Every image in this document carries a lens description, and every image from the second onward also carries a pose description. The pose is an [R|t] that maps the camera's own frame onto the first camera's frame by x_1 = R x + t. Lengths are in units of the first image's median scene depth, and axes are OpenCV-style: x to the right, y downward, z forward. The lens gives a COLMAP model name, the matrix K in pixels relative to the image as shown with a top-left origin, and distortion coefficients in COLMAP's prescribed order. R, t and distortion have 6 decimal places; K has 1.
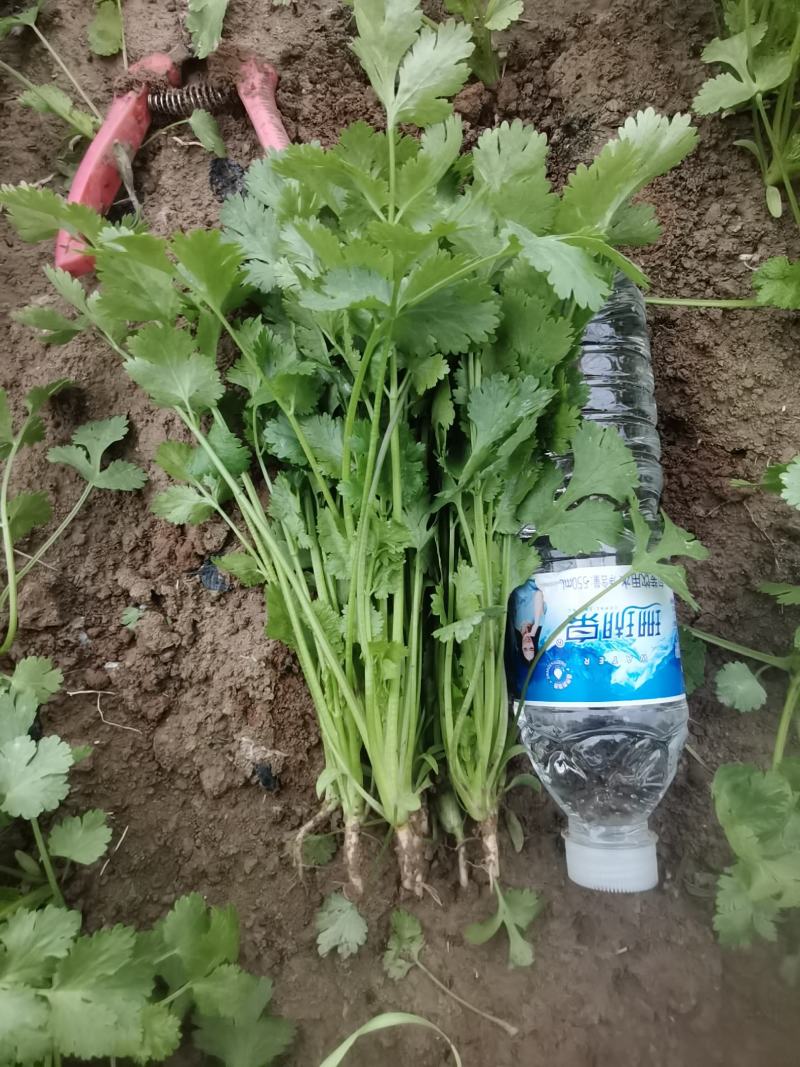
lens RADIAL K [[683.3, 0, 398.4], [0, 683.3, 546.6], [0, 0, 1]] dist [0.036175, -0.002880]
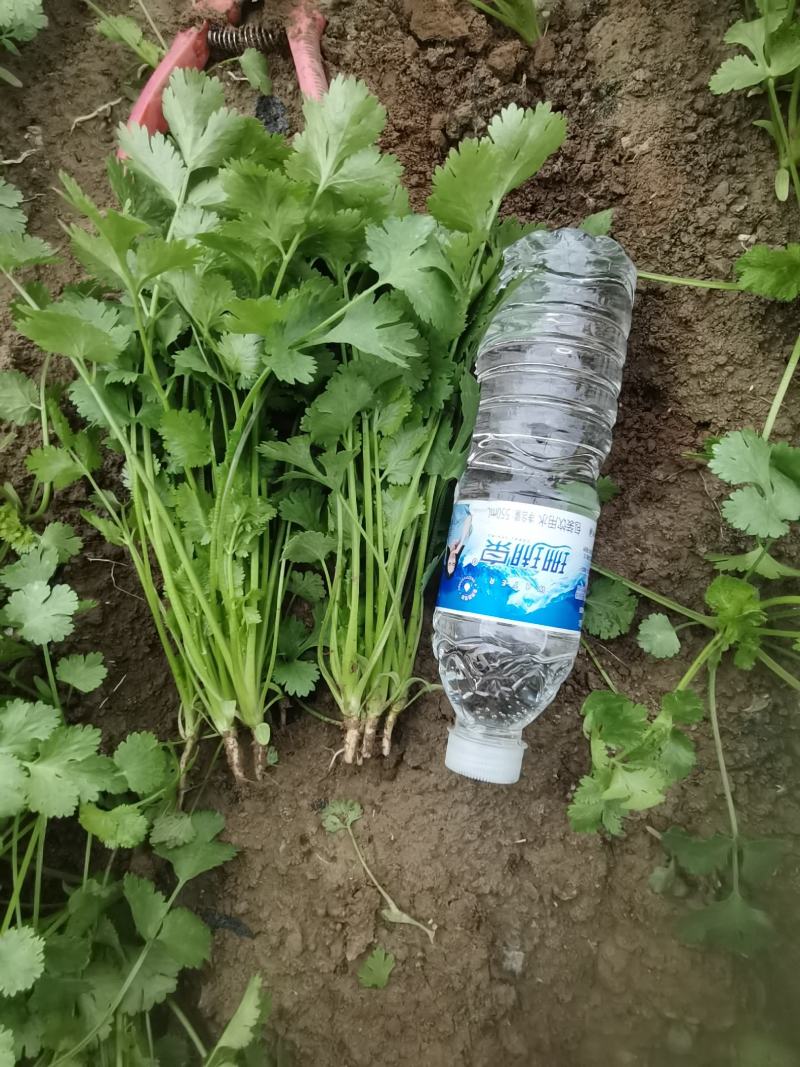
lens RADIAL K [[677.7, 0, 400.5], [0, 677.7, 544.8], [0, 0, 1]] dist [0.076372, -0.054842]
pose [[0.987456, 0.136029, -0.080165, 0.136166], [-0.129290, 0.988042, 0.084002, 0.018941], [0.090634, -0.072584, 0.993236, -0.117514]]
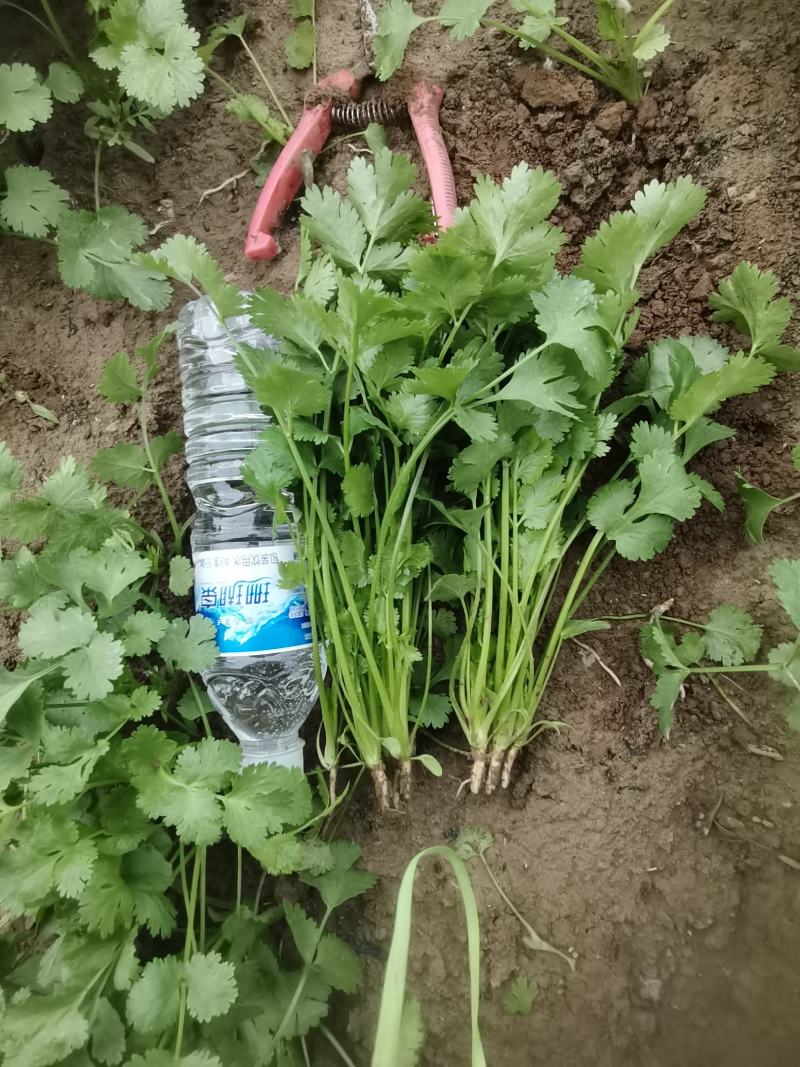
lens RADIAL K [[670.7, 0, 403.1], [0, 670.7, 543.4], [0, 0, 1]] dist [0.115799, -0.094113]
pose [[0.986230, 0.111782, -0.121882, -0.015088], [-0.104900, 0.992578, 0.061514, 0.000007], [0.127853, -0.047882, 0.990637, -0.182575]]
